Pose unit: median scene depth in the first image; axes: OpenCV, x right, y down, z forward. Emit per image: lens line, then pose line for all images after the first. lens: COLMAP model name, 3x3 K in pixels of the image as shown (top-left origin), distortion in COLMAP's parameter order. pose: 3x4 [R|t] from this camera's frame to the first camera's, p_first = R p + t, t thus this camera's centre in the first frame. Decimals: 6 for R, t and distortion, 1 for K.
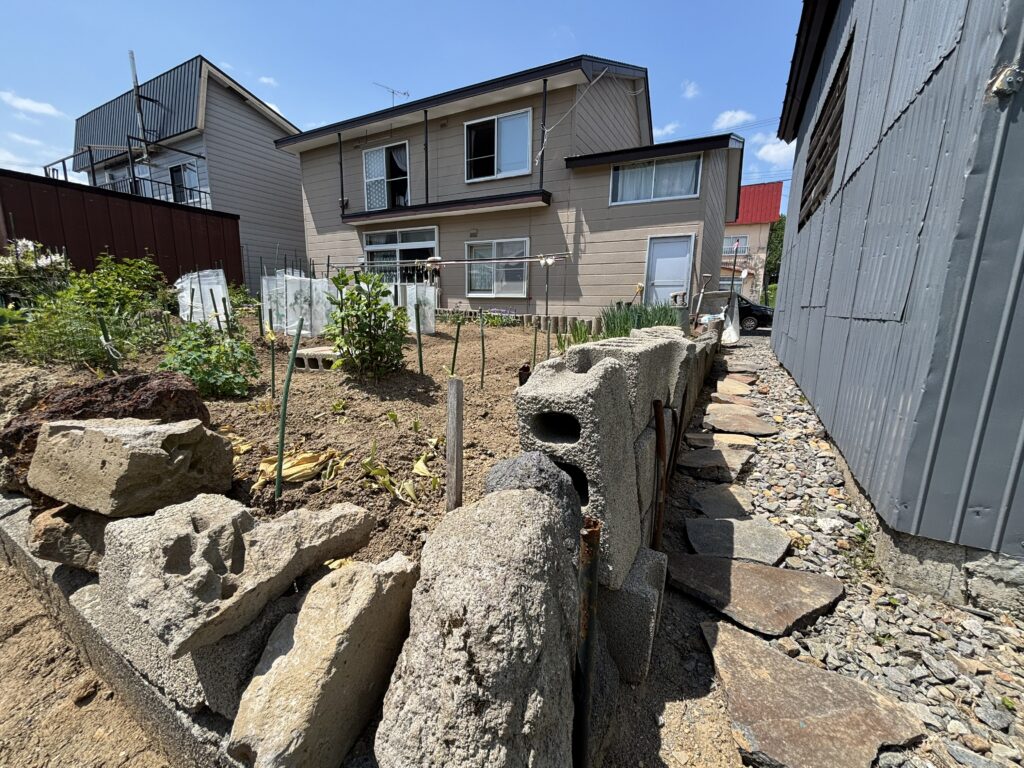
lens RADIAL K [[413.8, 0, 511.6], [0, 413.8, 385.3], [0, 0, 1]] dist [0.001348, 0.000644]
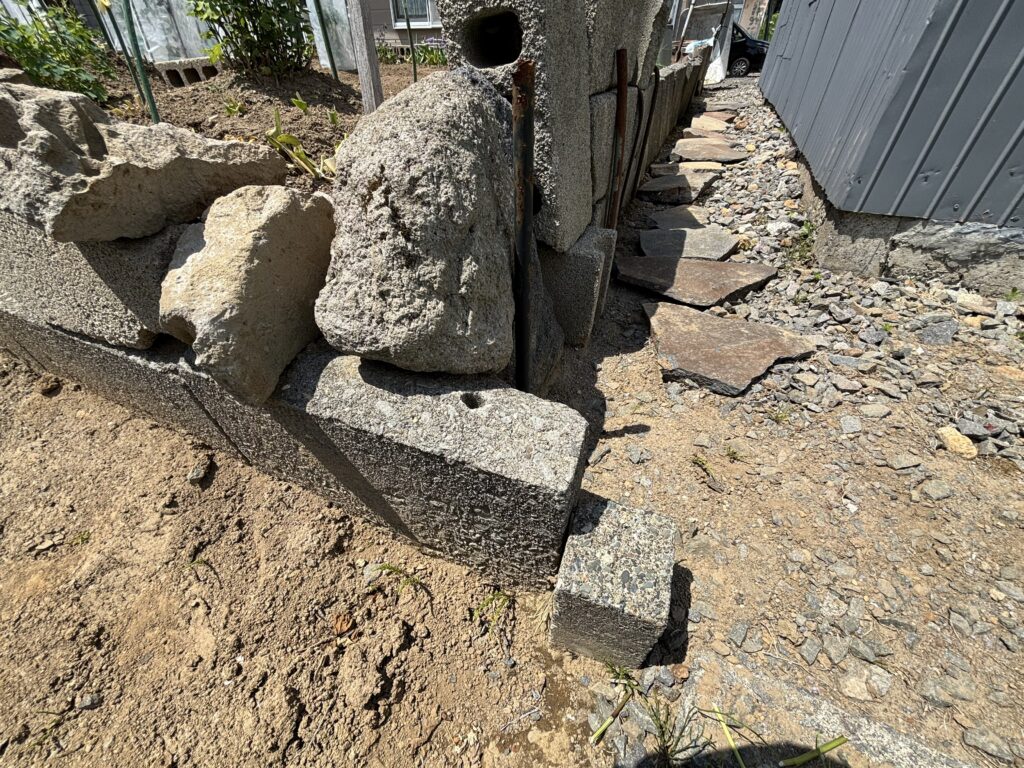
lens RADIAL K [[413.8, 0, 510.7], [0, 413.8, 385.1], [0, 0, 1]] dist [0.001348, 0.000644]
pose [[0.994637, -0.078443, 0.067410, 0.006336], [0.038085, 0.883734, 0.466437, 0.054827], [-0.096161, -0.461369, 0.881982, -0.001664]]
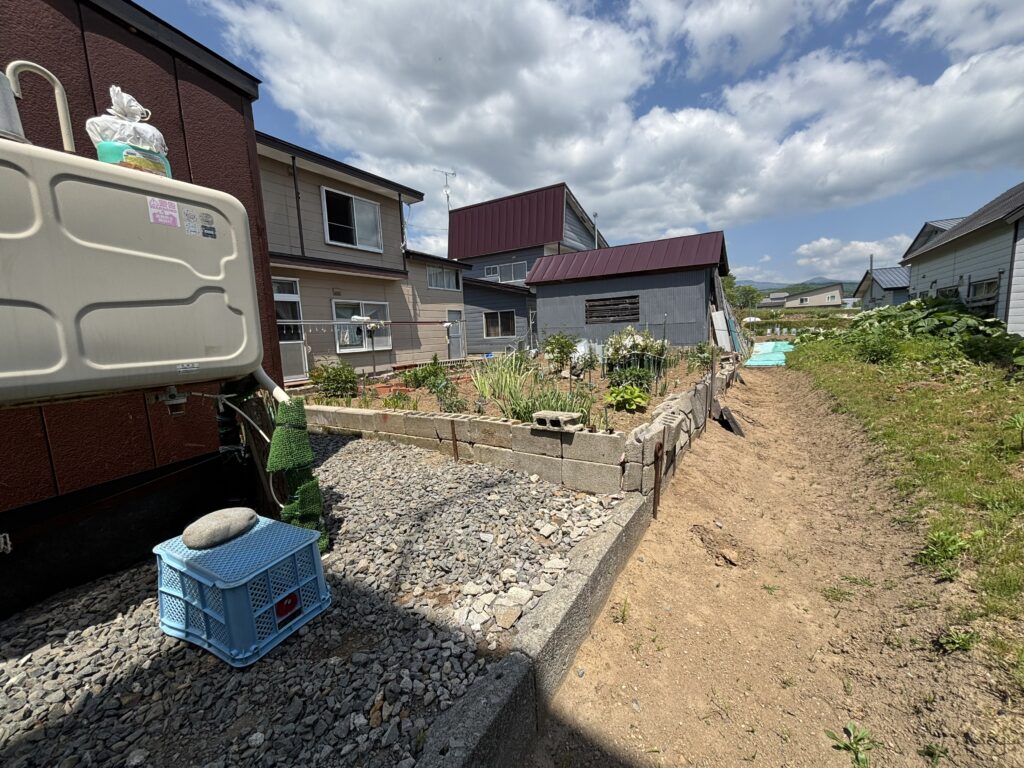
lens RADIAL K [[413.8, 0, 509.7], [0, 413.8, 389.2], [0, 0, 1]] dist [0.001348, 0.000644]
pose [[0.041230, -0.161283, 0.986047, -3.063648], [0.225971, 0.962820, 0.148036, -0.518193], [-0.973261, 0.216715, 0.076142, 1.514508]]
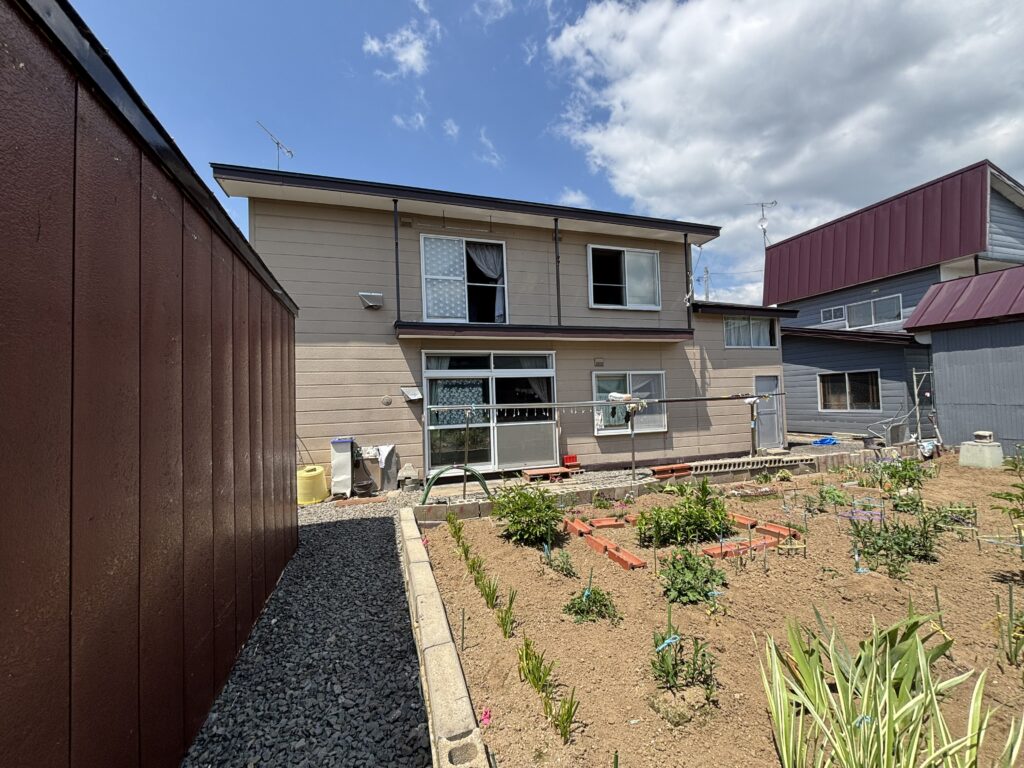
lens RADIAL K [[413.8, 0, 505.5], [0, 413.8, 390.8], [0, 0, 1]] dist [0.001348, 0.000644]
pose [[0.680781, -0.030337, 0.731858, -2.330245], [0.183771, 0.974260, -0.130560, -0.635313], [-0.709059, 0.223377, 0.668833, 1.567271]]
